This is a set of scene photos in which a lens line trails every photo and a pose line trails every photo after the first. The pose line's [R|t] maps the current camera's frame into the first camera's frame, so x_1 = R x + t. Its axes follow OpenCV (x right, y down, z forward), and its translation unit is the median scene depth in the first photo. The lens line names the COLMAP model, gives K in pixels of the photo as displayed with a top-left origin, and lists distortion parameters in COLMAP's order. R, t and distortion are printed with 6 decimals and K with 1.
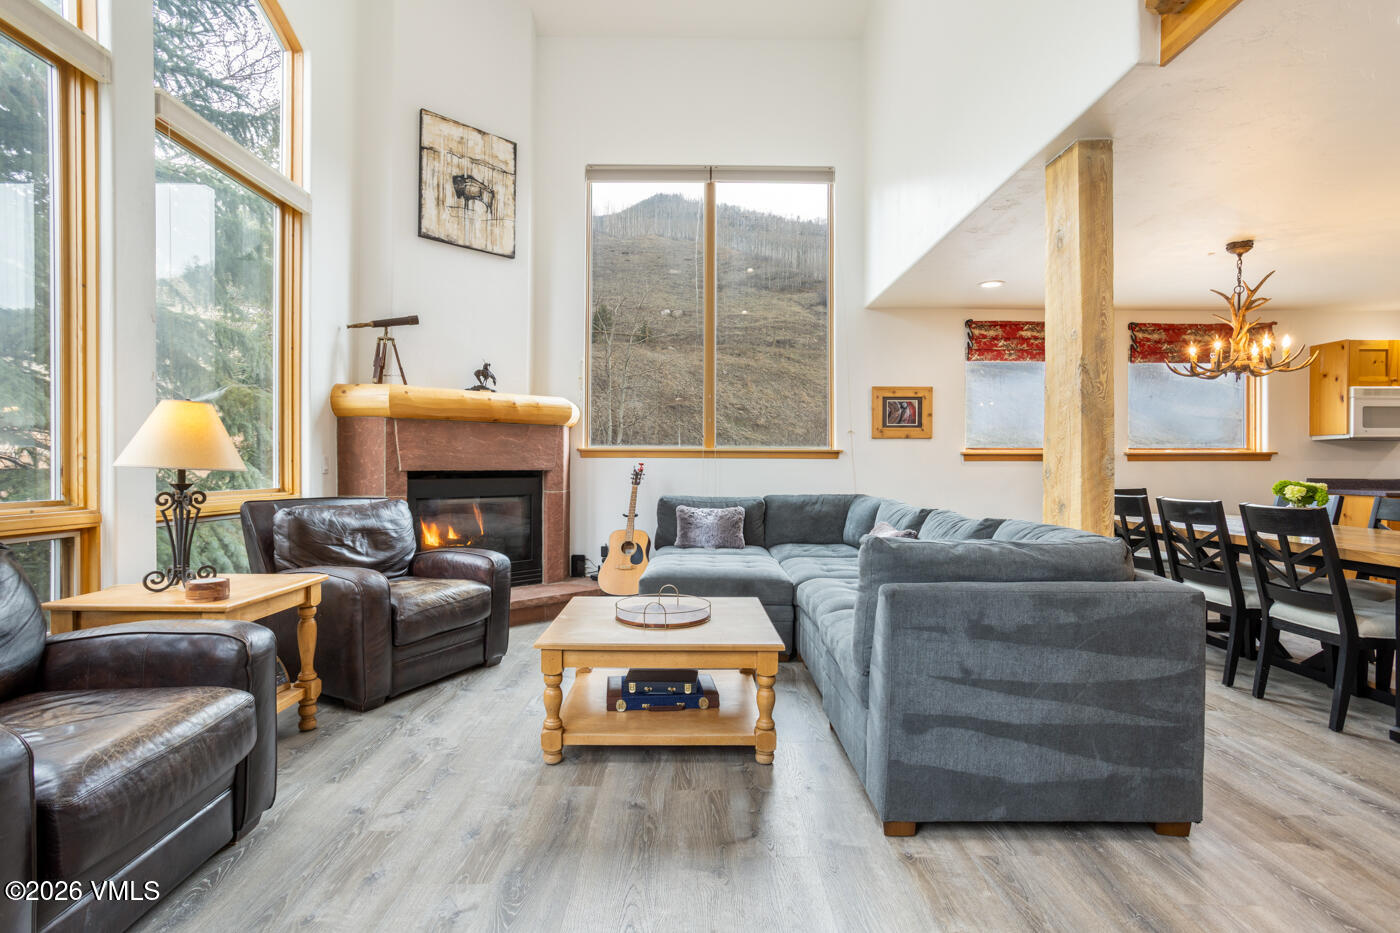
lens RADIAL K [[686.2, 0, 681.8], [0, 686.2, 463.3], [0, 0, 1]] dist [-0.026072, 0.017919]
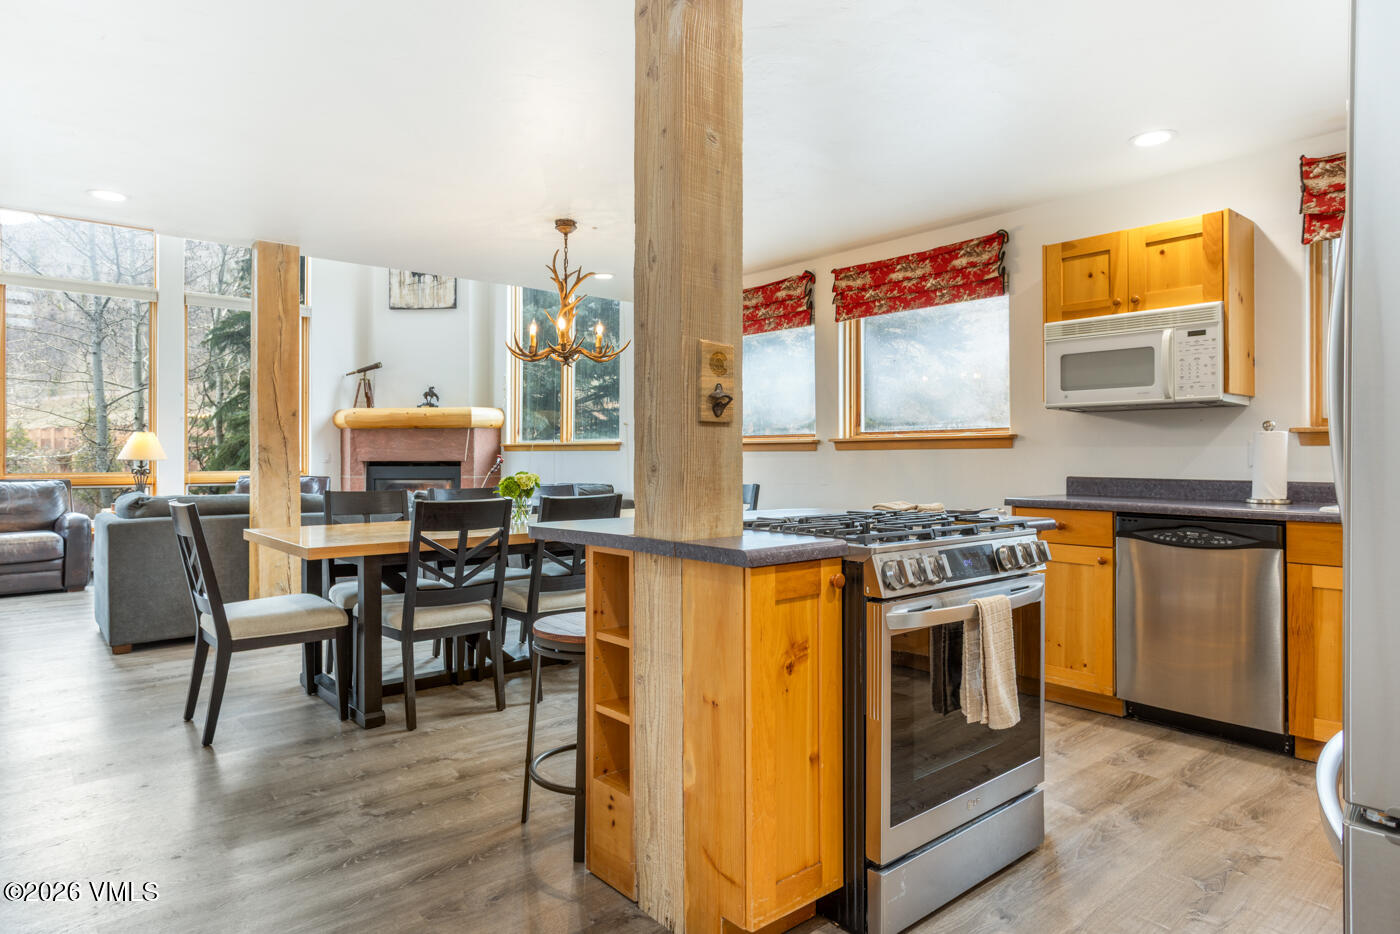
lens RADIAL K [[829.1, 0, 680.7], [0, 829.1, 451.7], [0, 0, 1]] dist [-0.024334, 0.023704]
pose [[0.636413, -0.007619, -0.771311, 1.448692], [0.004557, 0.999971, -0.006117, 0.003629], [0.771335, 0.000378, 0.636429, 0.310346]]
